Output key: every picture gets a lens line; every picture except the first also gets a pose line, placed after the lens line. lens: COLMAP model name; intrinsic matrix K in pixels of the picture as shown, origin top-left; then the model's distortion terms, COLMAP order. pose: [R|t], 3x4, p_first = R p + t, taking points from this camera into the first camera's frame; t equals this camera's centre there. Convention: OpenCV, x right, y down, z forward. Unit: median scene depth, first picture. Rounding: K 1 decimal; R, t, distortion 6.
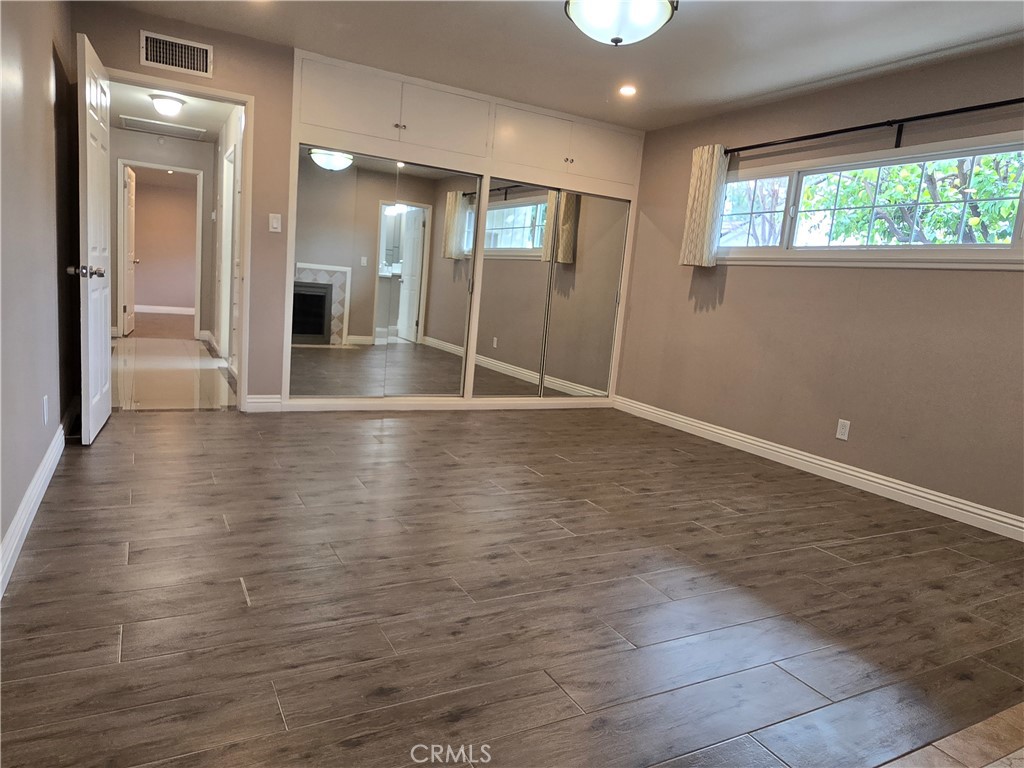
lens RADIAL K [[665.6, 0, 495.0], [0, 665.6, 389.0], [0, 0, 1]] dist [0.006390, -0.003423]
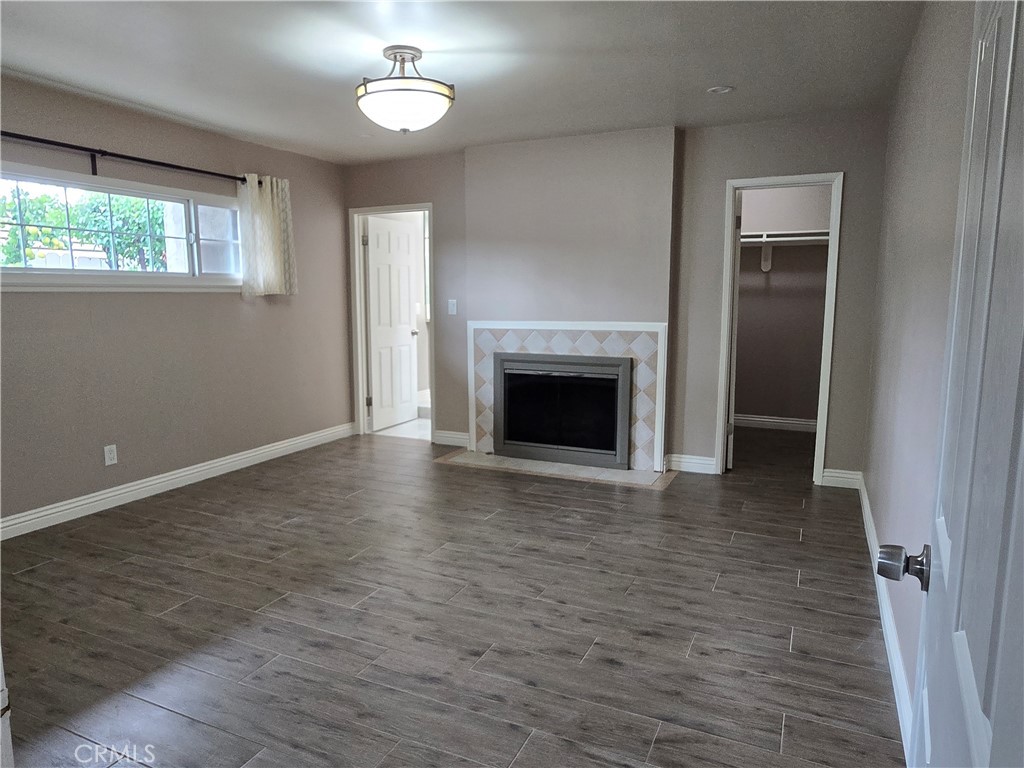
lens RADIAL K [[665.6, 0, 509.0], [0, 665.6, 385.3], [0, 0, 1]] dist [0.006390, -0.003423]
pose [[-0.603912, -0.189761, 0.774133, -0.672586], [0.075324, 0.953311, 0.292444, -0.326037], [-0.793484, 0.234921, -0.561422, 1.219844]]
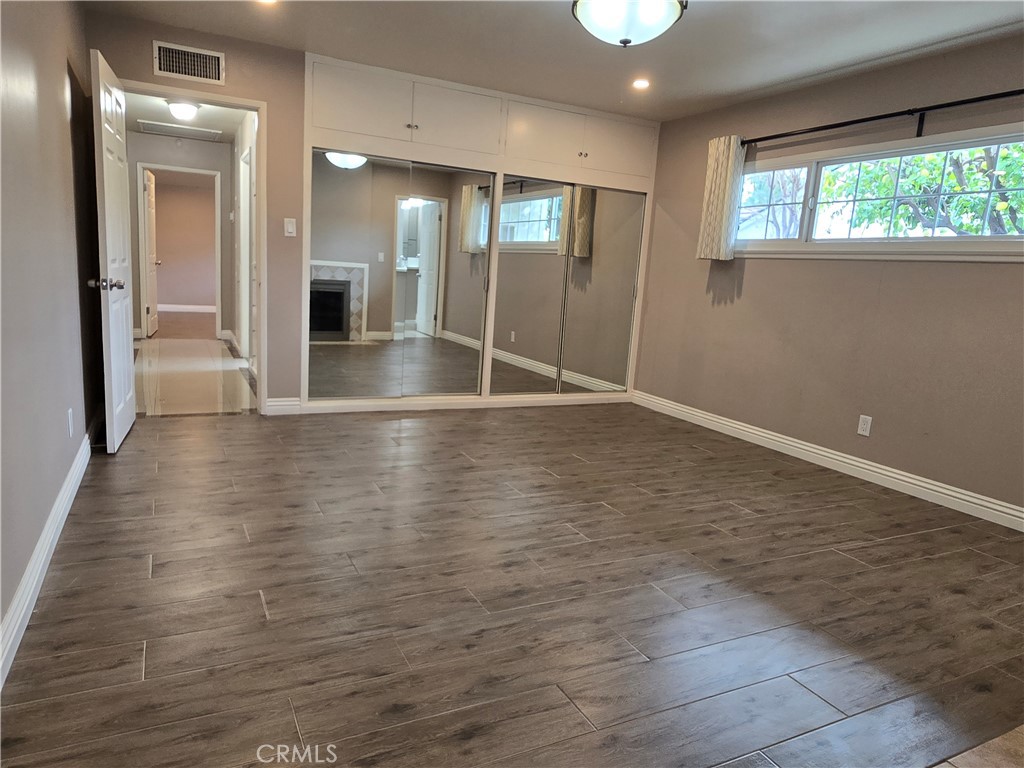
lens RADIAL K [[665.6, 0, 494.8], [0, 665.6, 389.4], [0, 0, 1]] dist [0.006390, -0.003423]
pose [[0.999323, -0.016370, -0.032939, 0.010473], [0.017022, 0.999663, 0.019606, -0.024024], [0.032607, -0.020153, 0.999265, -0.001838]]
